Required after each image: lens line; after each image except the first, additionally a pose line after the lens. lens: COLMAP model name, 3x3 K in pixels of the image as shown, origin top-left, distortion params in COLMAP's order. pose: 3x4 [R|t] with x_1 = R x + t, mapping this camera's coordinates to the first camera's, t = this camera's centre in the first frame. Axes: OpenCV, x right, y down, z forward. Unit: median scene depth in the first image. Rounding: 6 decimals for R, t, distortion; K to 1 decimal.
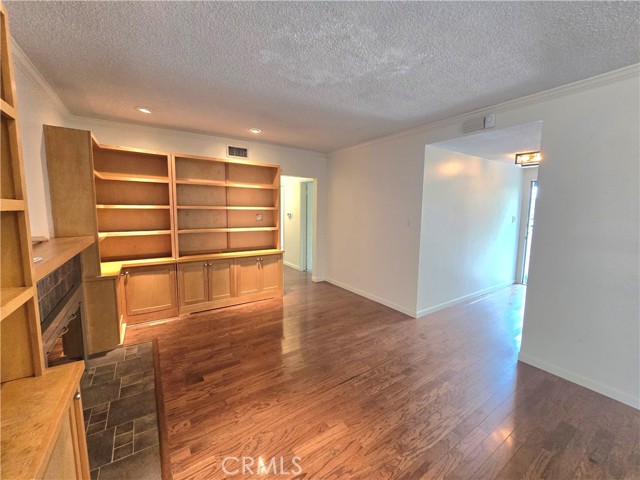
lens RADIAL K [[258.3, 0, 320.0], [0, 258.3, 240.0], [0, 0, 1]] dist [0.002927, 0.000162]
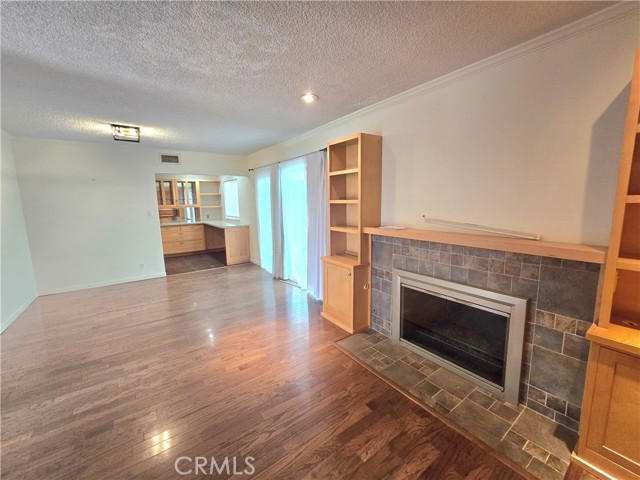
lens RADIAL K [[258.3, 0, 320.0], [0, 258.3, 240.0], [0, 0, 1]] dist [0.002927, 0.000162]
pose [[-0.999291, 0.011347, -0.035900, -0.162703], [0.001533, 0.964974, 0.262341, -0.124622], [0.037620, 0.262100, -0.964307, 1.003749]]
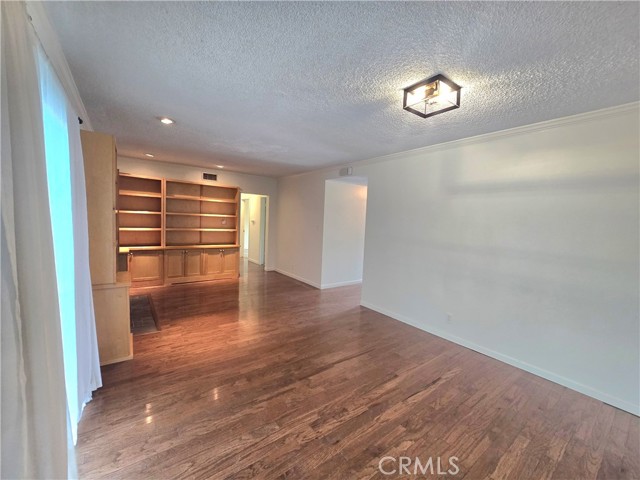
lens RADIAL K [[258.3, 0, 320.0], [0, 258.3, 240.0], [0, 0, 1]] dist [0.002927, 0.000162]
pose [[0.998335, 0.026727, 0.051120, 0.266140], [-0.024746, 0.998932, -0.039007, 0.064243], [-0.052108, 0.037677, 0.997930, -0.535100]]
